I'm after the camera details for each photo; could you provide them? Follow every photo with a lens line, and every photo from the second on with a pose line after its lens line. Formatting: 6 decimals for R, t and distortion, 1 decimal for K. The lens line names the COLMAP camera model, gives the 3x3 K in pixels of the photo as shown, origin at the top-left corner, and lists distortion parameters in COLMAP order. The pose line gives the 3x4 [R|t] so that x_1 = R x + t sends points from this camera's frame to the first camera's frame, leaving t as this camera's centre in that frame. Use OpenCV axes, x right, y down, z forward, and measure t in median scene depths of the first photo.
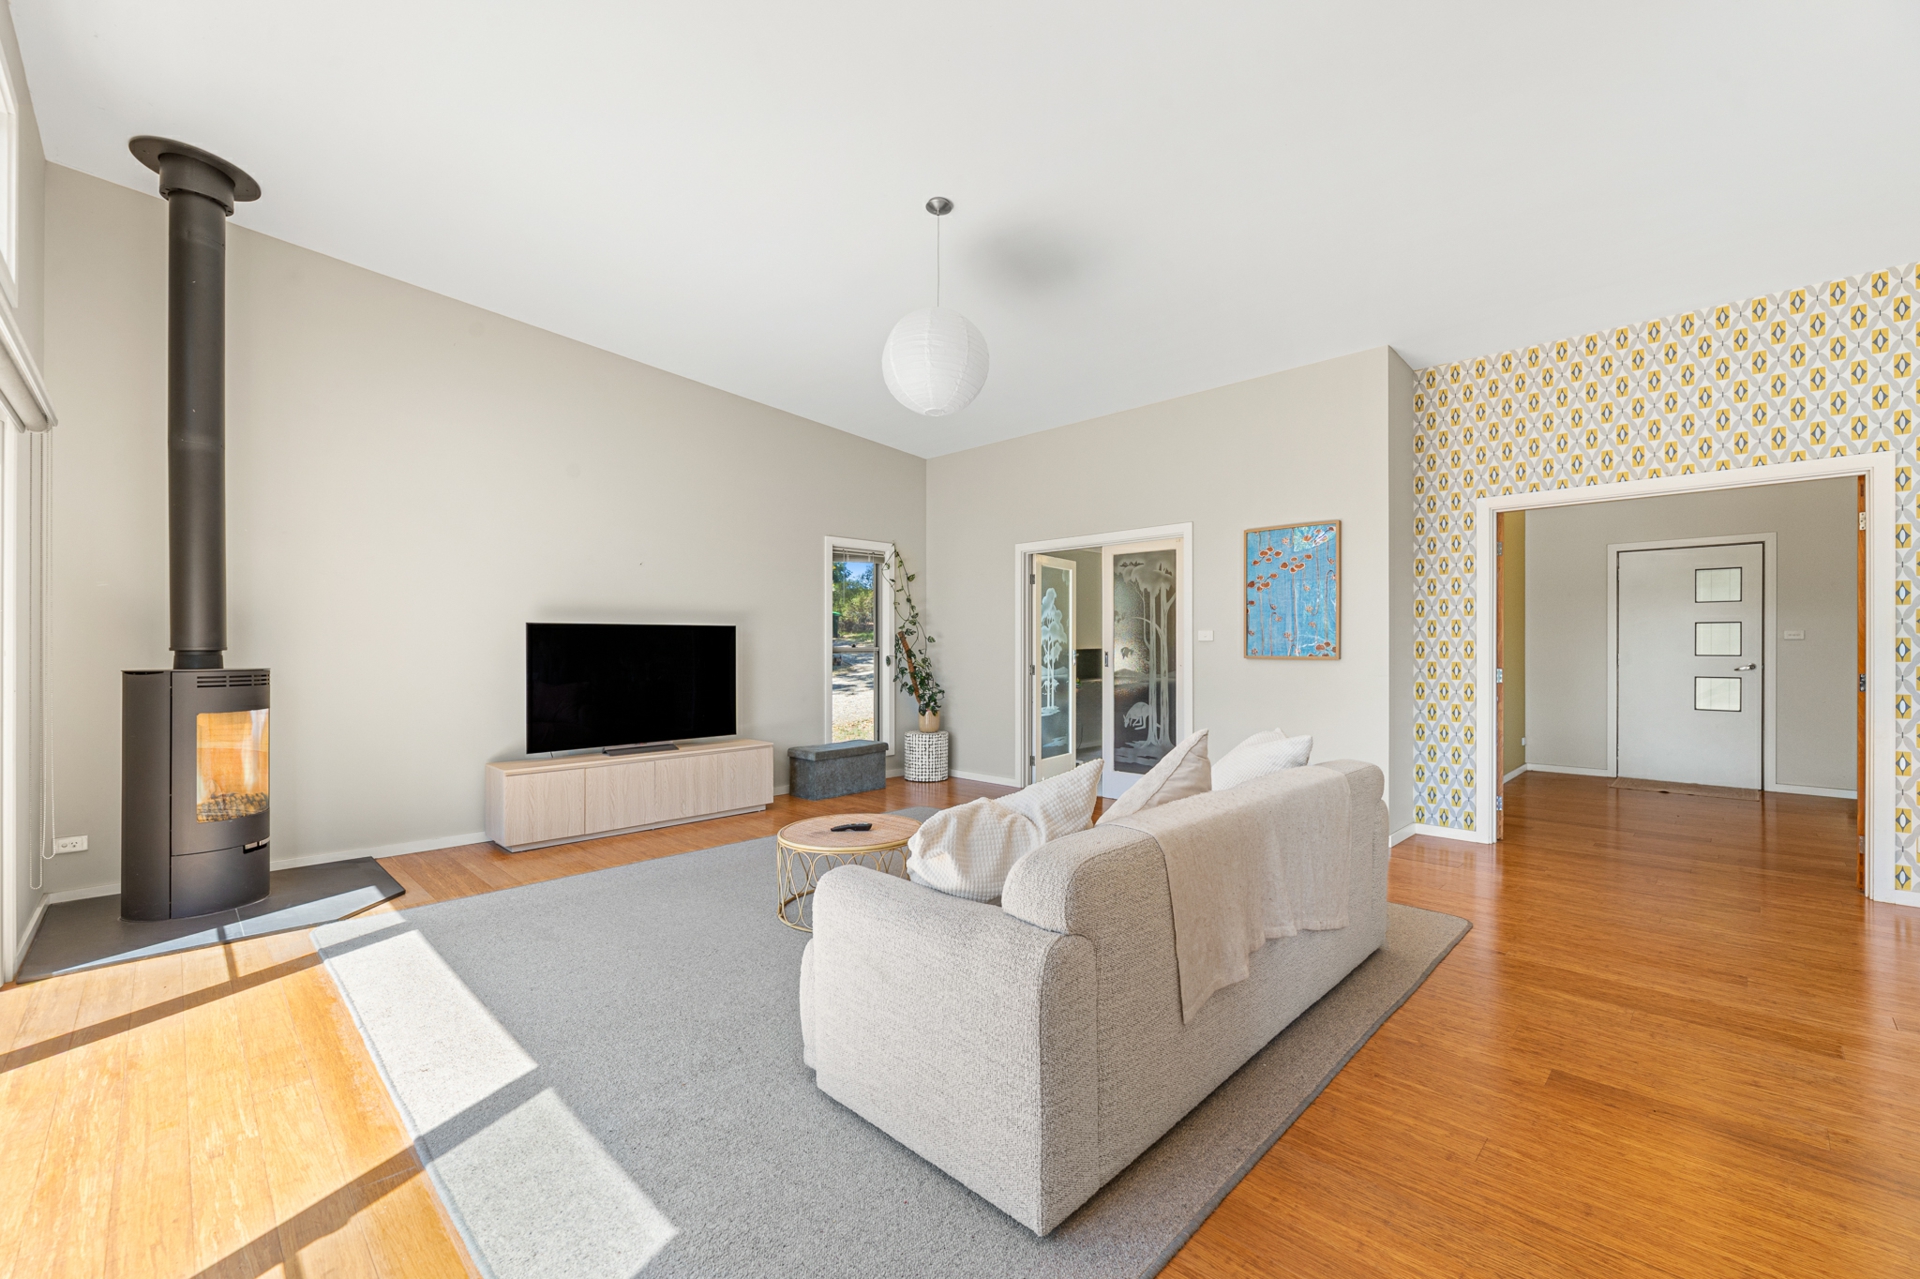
lens RADIAL K [[808.1, 0, 965.8], [0, 808.1, 650.6], [0, 0, 1]] dist [-0.002674, -0.000311]
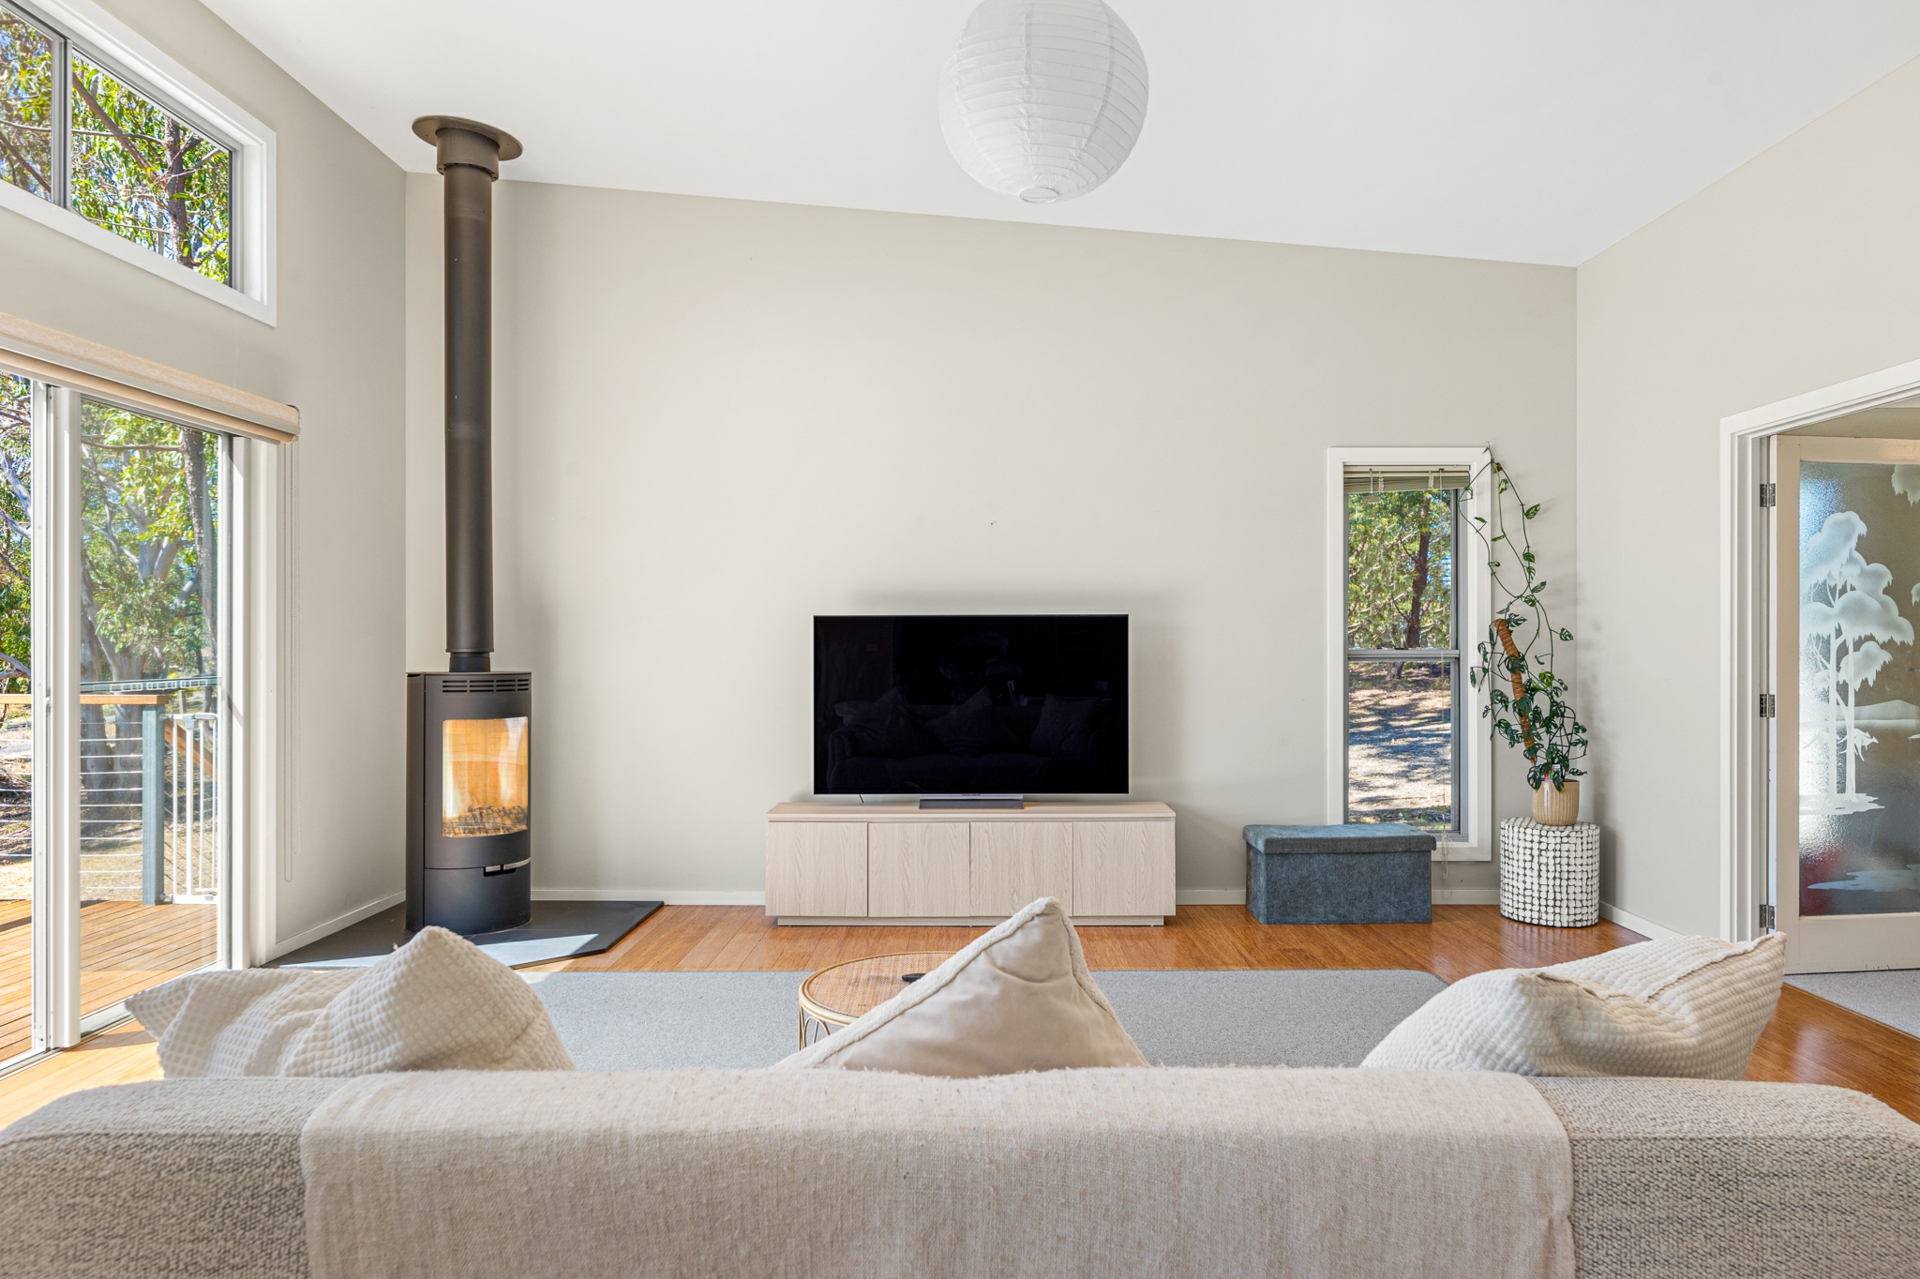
lens RADIAL K [[1232.0, 0, 960.0], [0, 1232.0, 639.5], [0, 0, 1]] dist [-0.001592, -0.001298]
pose [[0.687984, -0.000037, -0.725726, 0.299754], [-0.004915, 0.999977, -0.004710, -0.006819], [0.725709, 0.006808, 0.687968, 0.269916]]
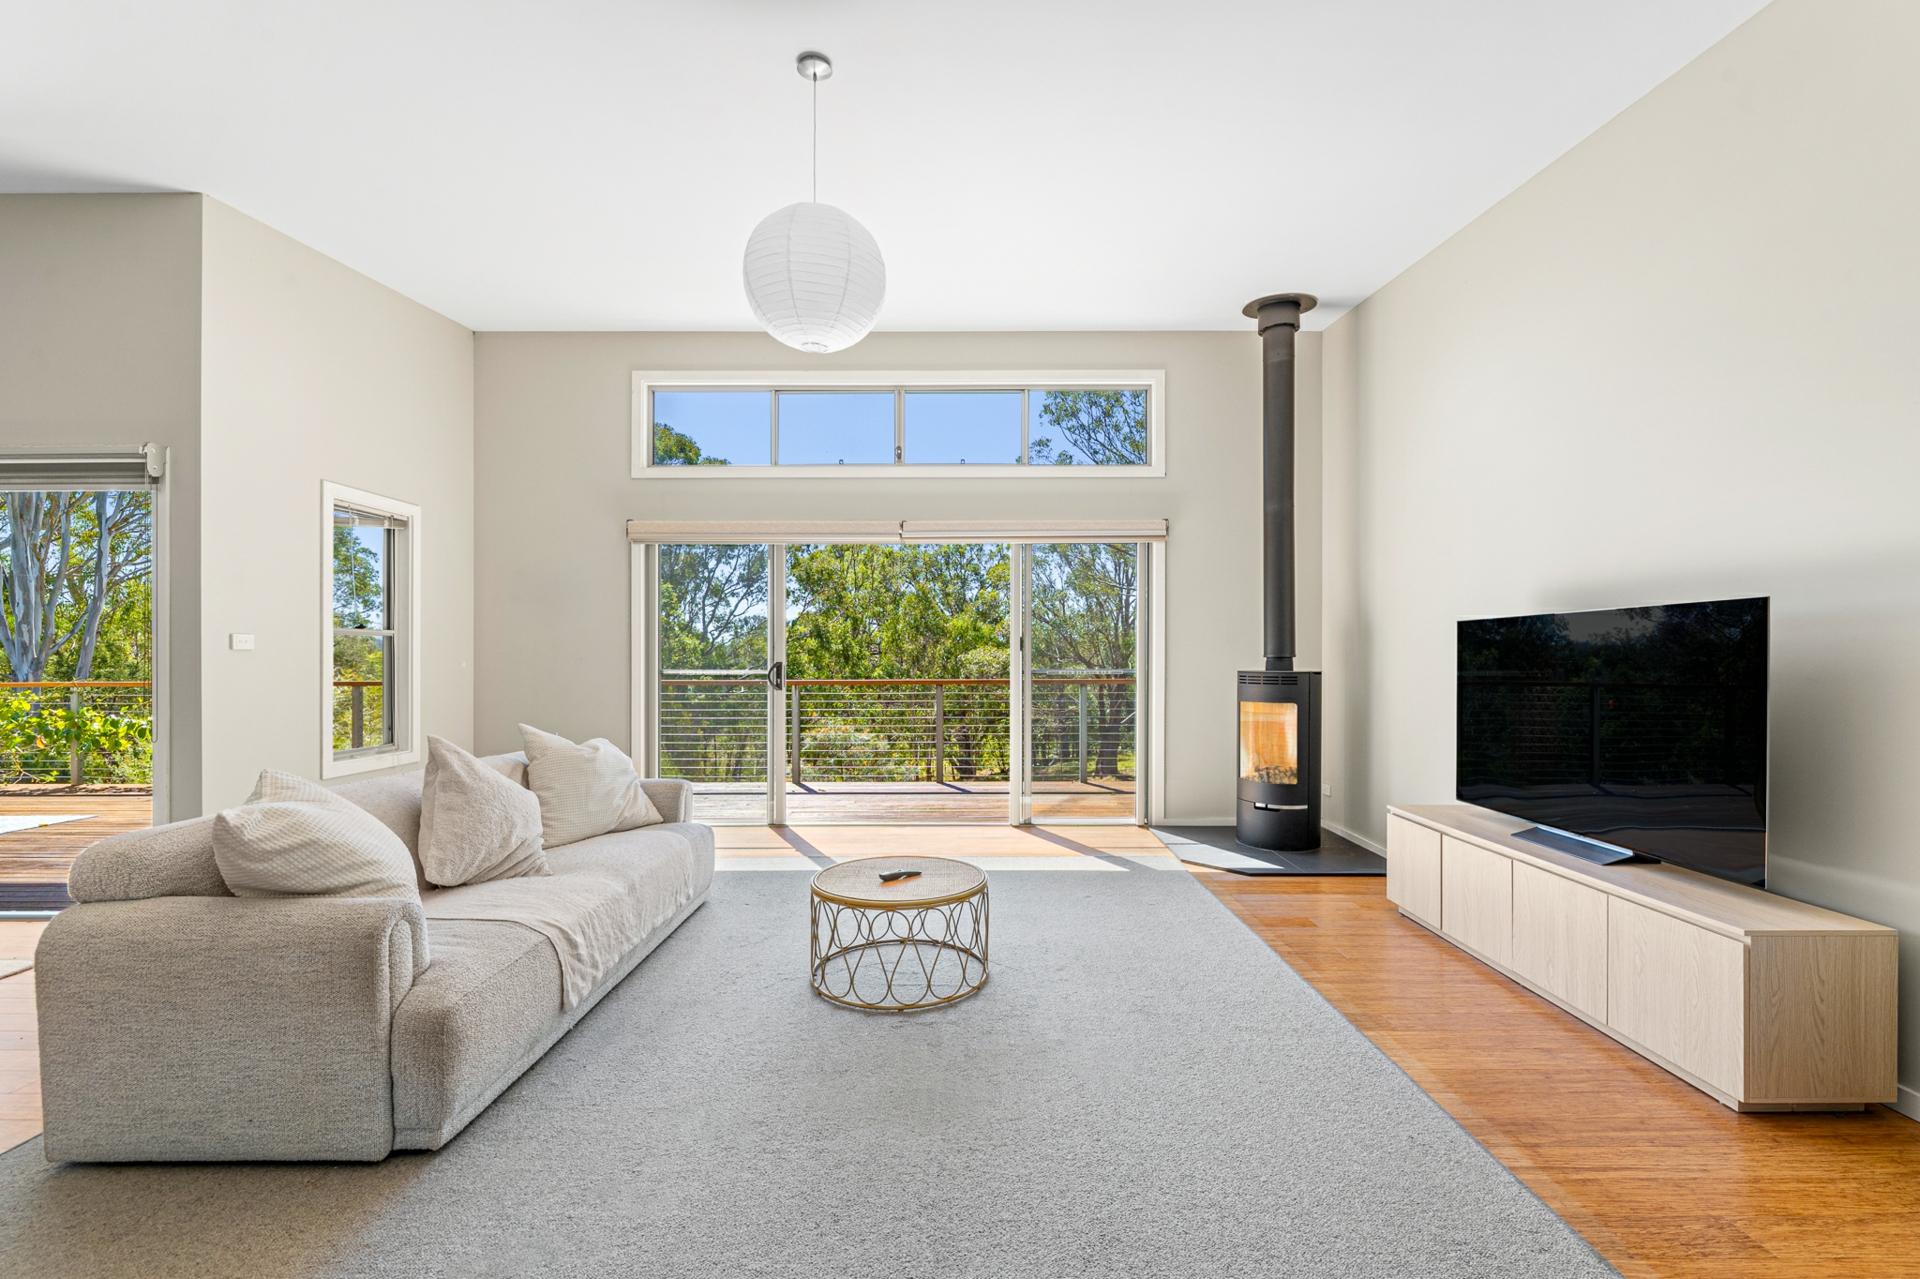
lens RADIAL K [[808.1, 0, 965.8], [0, 808.1, 650.6], [0, 0, 1]] dist [-0.002674, -0.000311]
pose [[-0.724369, -0.005946, -0.689386, 0.235322], [-0.005639, 0.999980, -0.002699, -0.003131], [0.689389, 0.001932, -0.724389, 1.013978]]
